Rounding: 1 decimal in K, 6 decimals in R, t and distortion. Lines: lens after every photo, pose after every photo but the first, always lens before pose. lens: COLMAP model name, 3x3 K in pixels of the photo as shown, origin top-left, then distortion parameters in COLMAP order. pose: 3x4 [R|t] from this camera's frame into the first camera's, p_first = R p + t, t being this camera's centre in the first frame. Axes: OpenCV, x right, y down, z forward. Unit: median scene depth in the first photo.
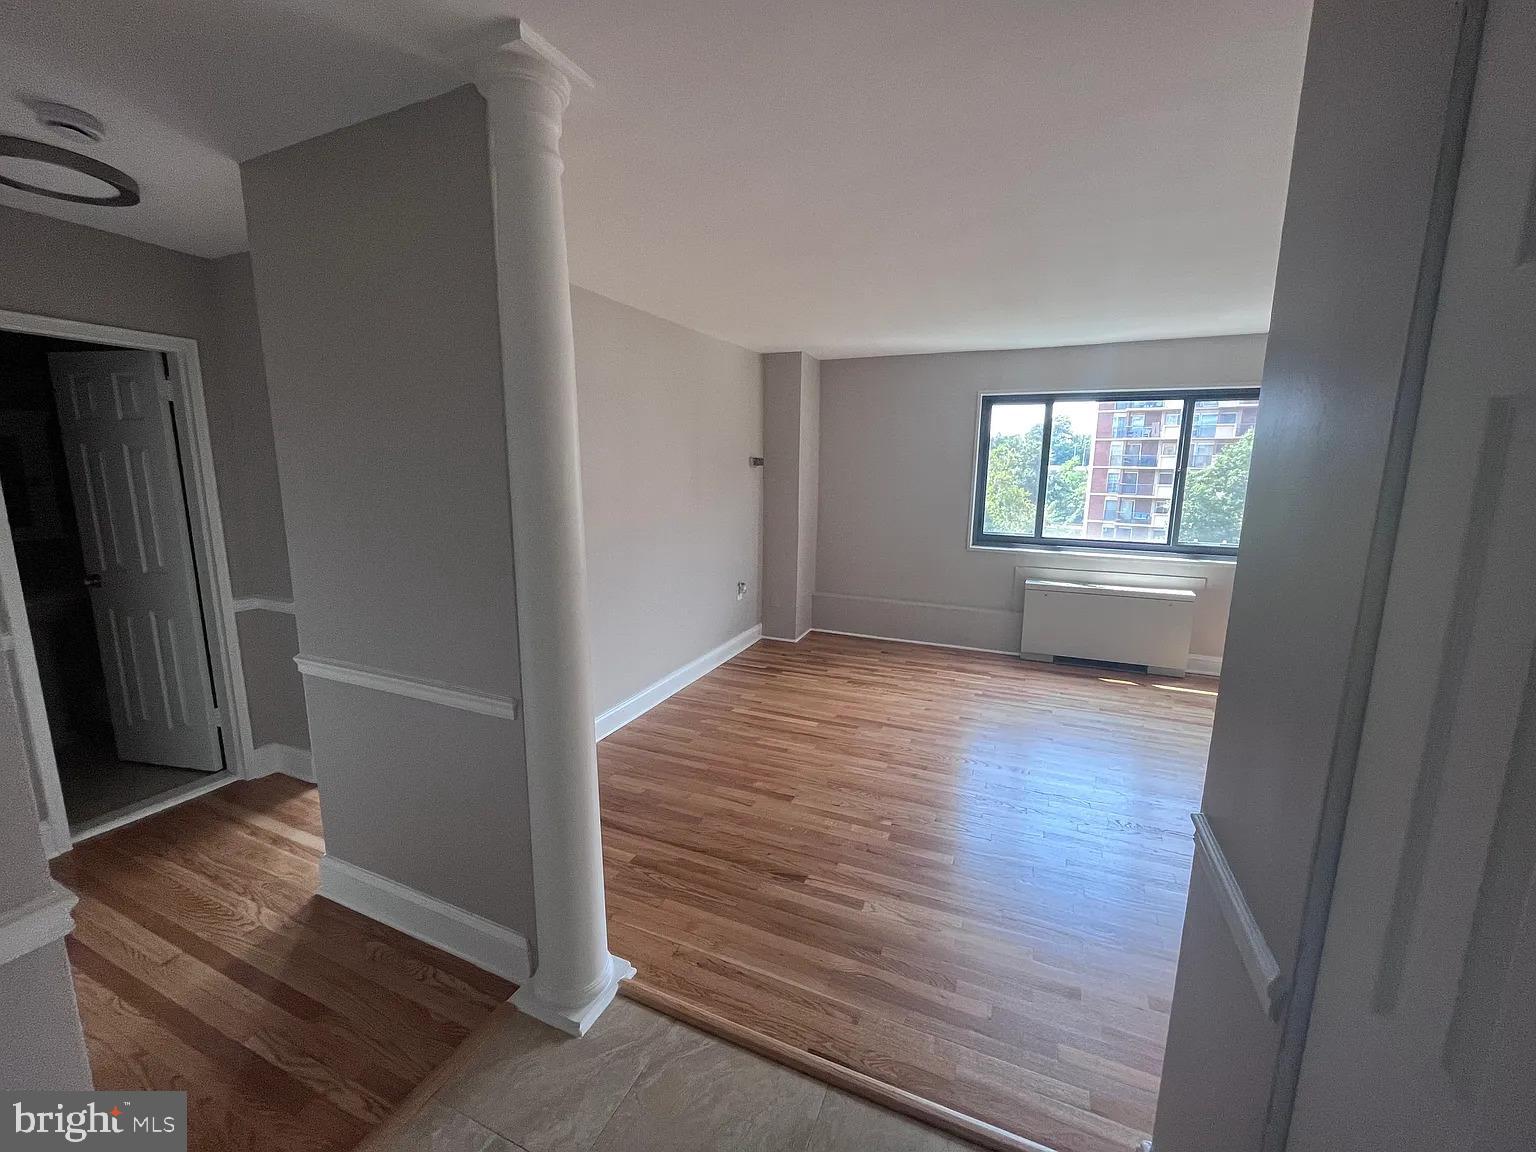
lens RADIAL K [[618.4, 0, 772.4], [0, 618.4, 573.6], [0, 0, 1]] dist [0.000955, -0.000101]
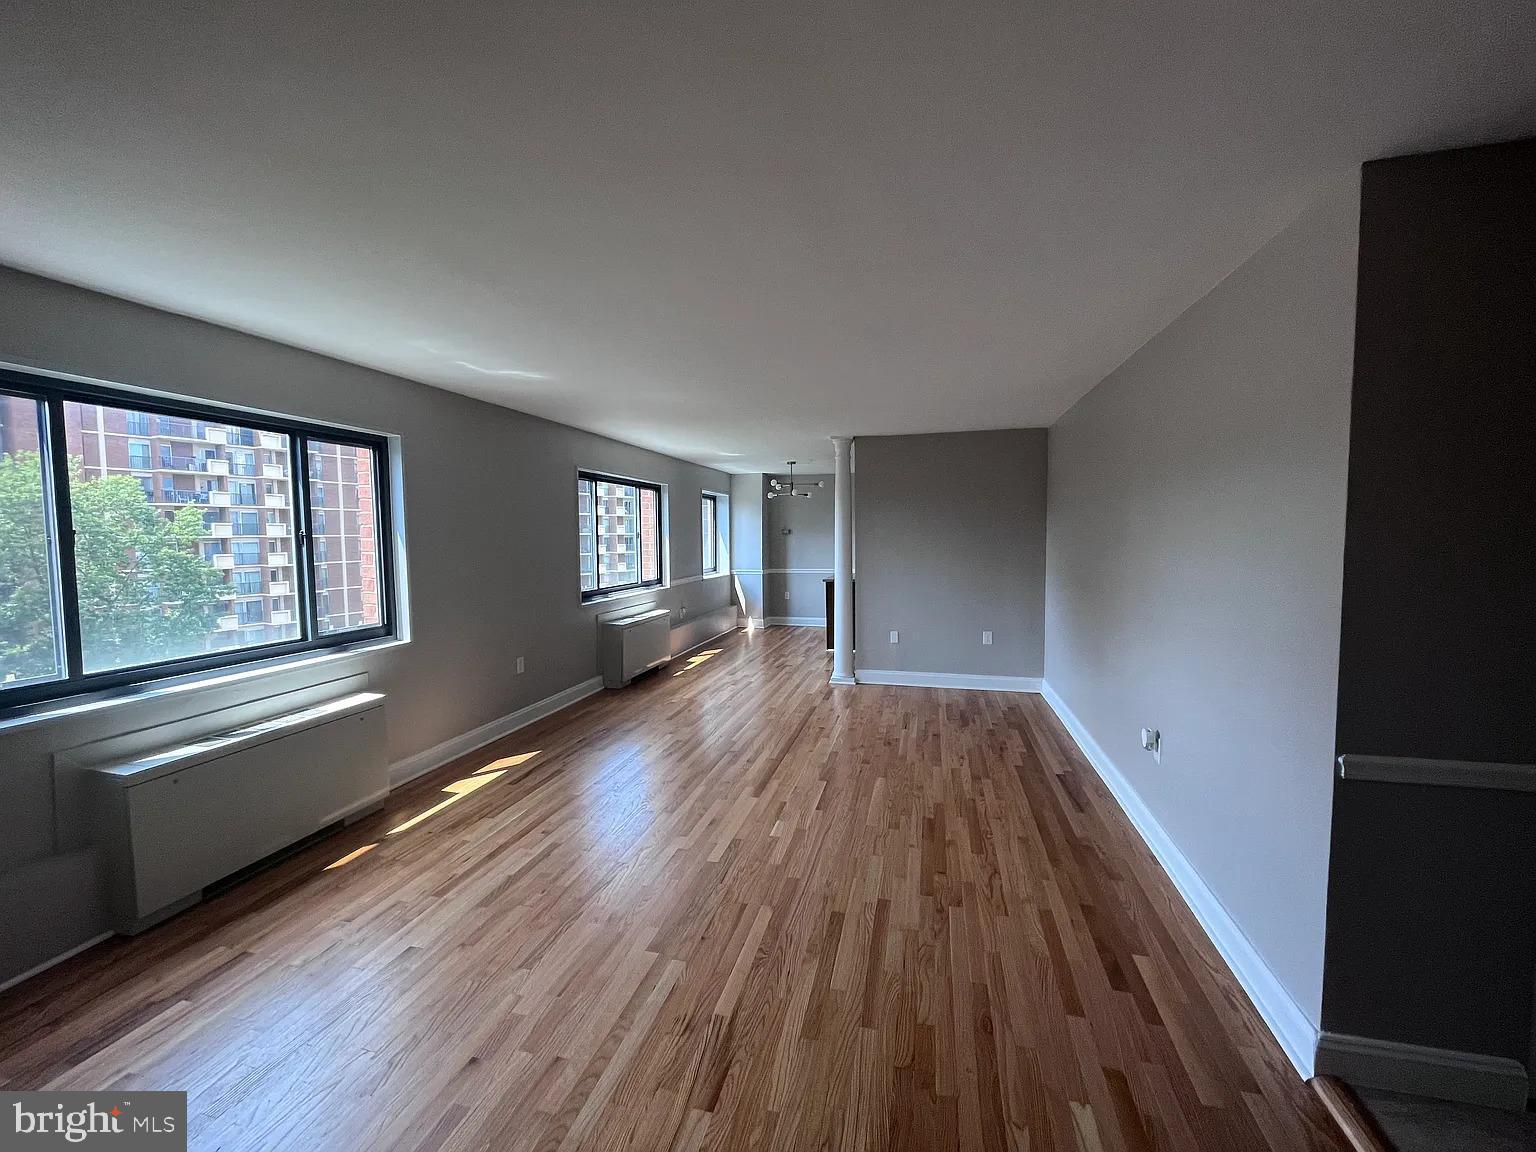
lens RADIAL K [[627.7, 0, 766.4], [0, 627.7, 570.5], [0, 0, 1]] dist [0.000501, -0.000018]
pose [[-0.151750, -0.068288, 0.986057, -0.130930], [0.178716, 0.979272, 0.095322, -0.102143], [-0.972128, 0.190690, -0.136400, 0.605974]]
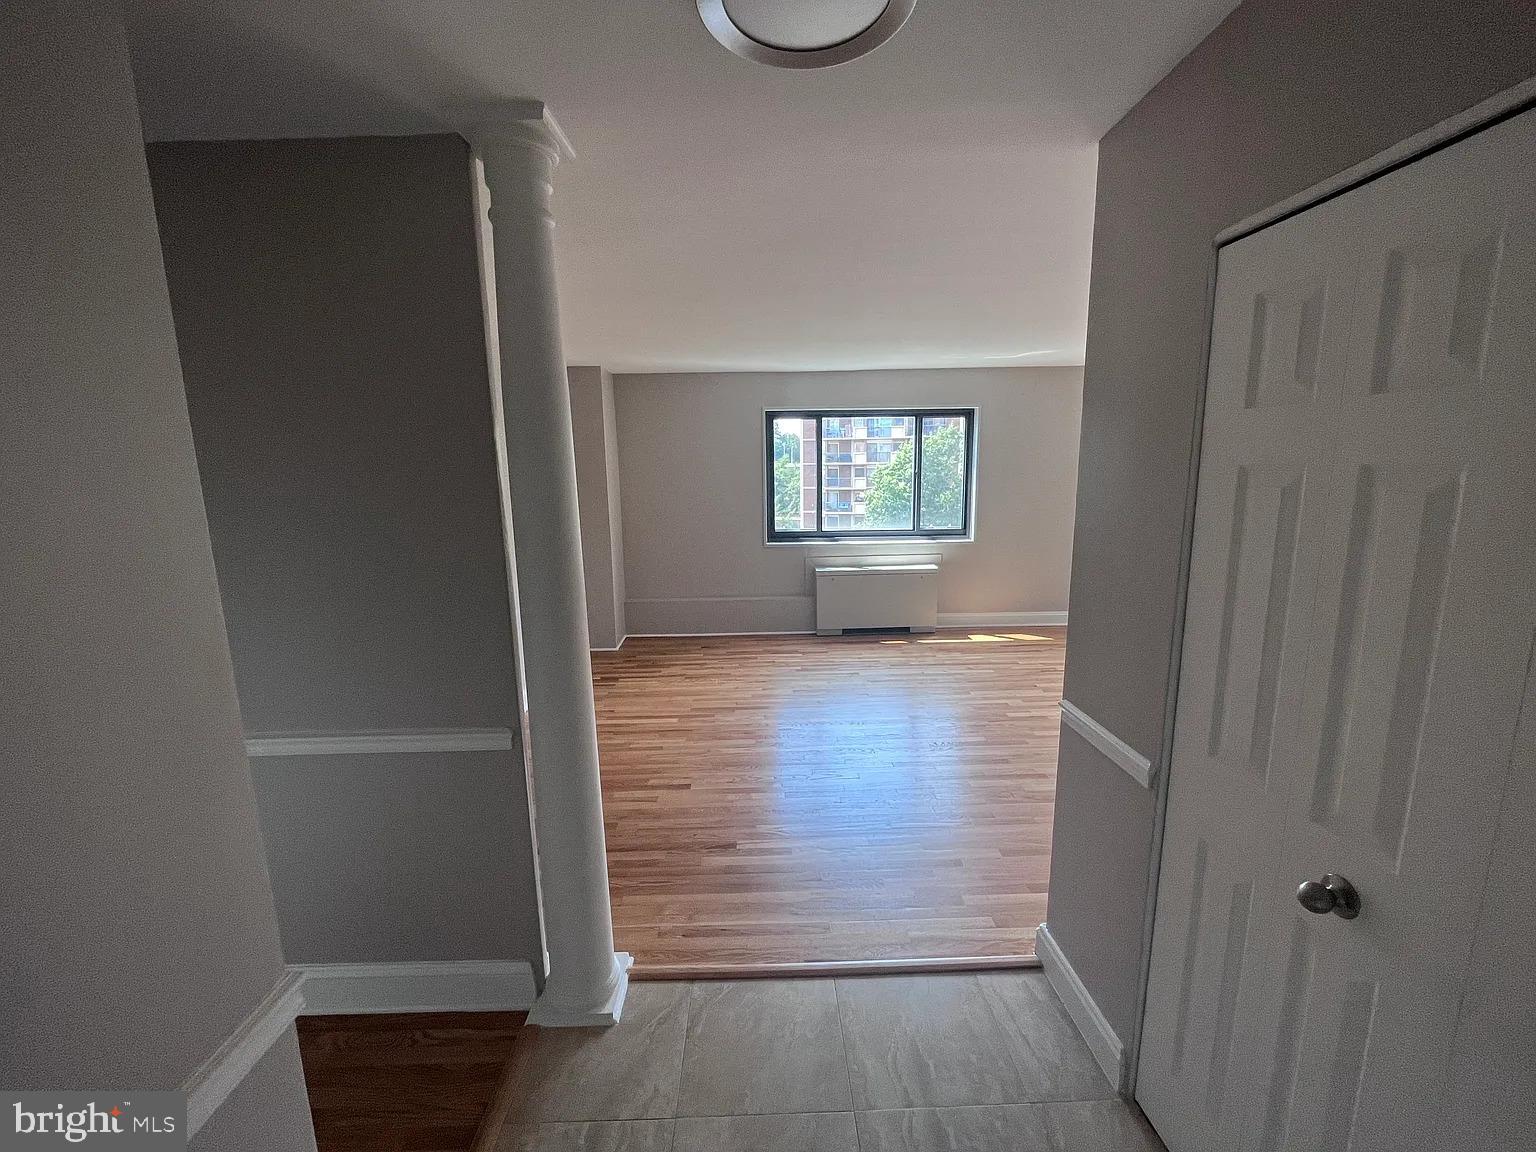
lens RADIAL K [[616.5, 0, 768.0], [0, 616.5, 576.0], [0, 0, 1]] dist [0.000483, 0.000005]
pose [[0.911144, -0.097957, 0.400275, -0.156720], [0.096743, 0.995037, 0.023294, -0.012474], [-0.400570, 0.017500, 0.916099, -0.041664]]
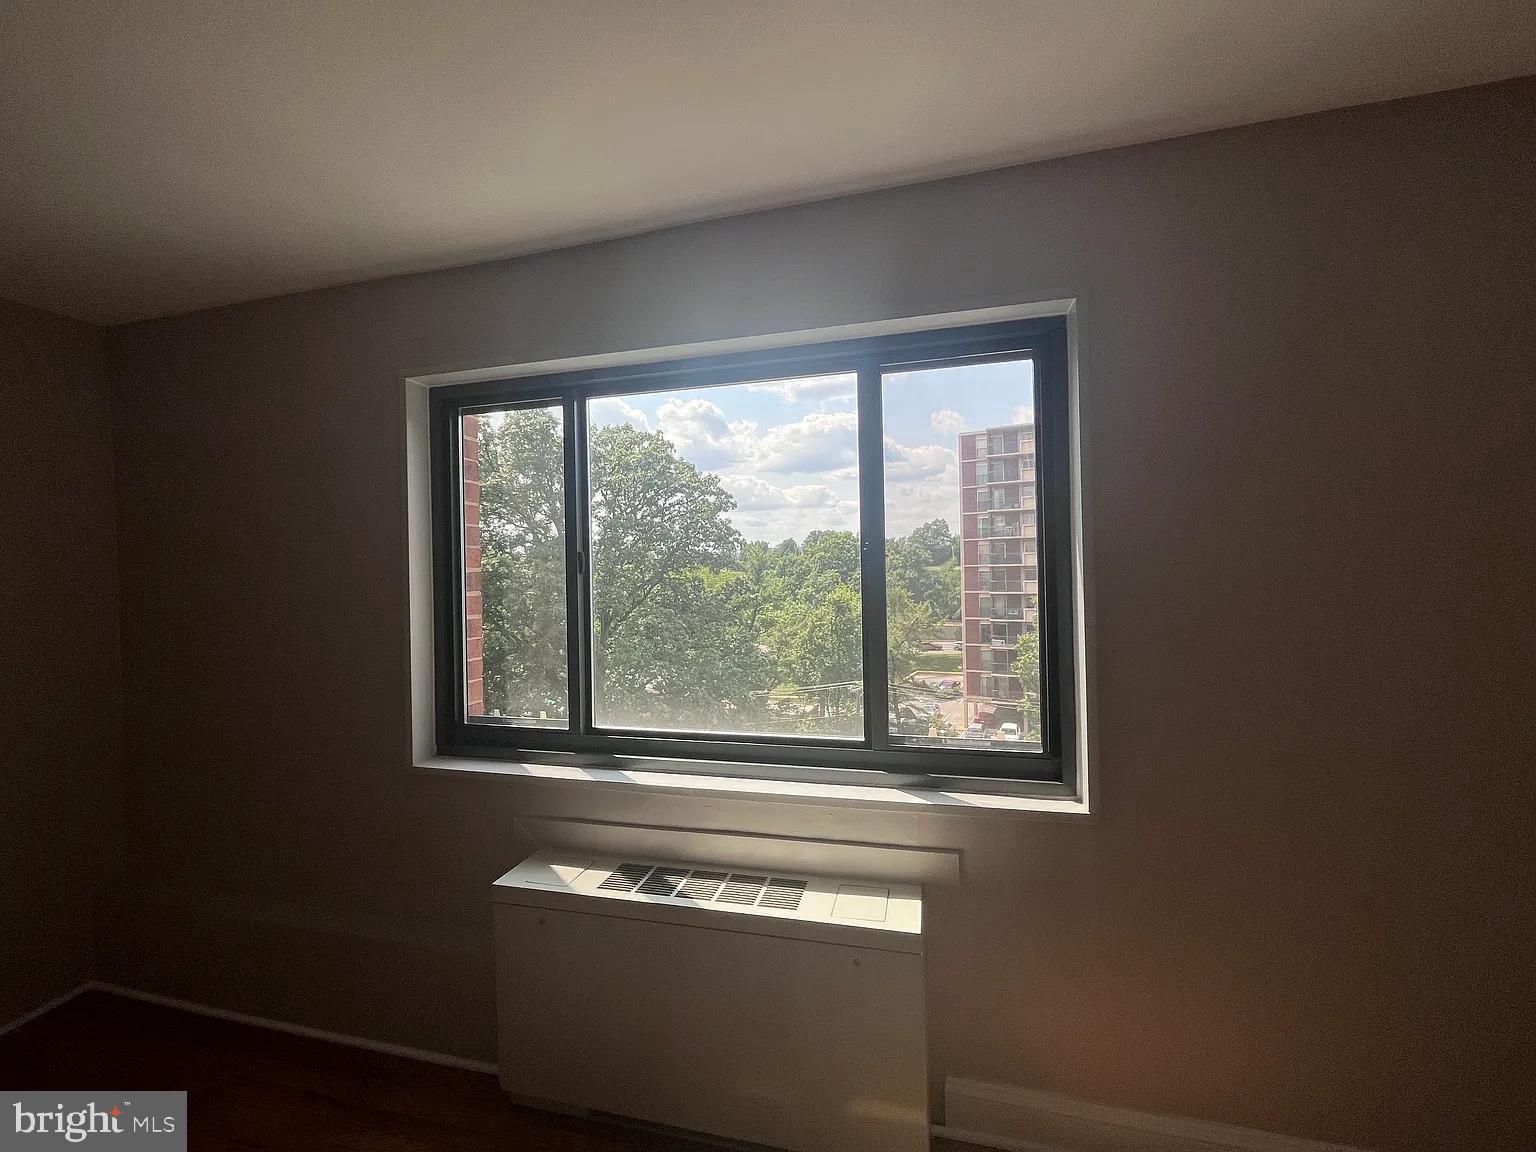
lens RADIAL K [[618.4, 0, 772.4], [0, 618.4, 573.6], [0, 0, 1]] dist [0.000955, -0.000101]
pose [[0.987084, -0.033356, 0.156691, 0.553053], [0.059850, 0.984046, -0.167543, -0.094275], [-0.148603, 0.174757, 0.973333, 0.658869]]
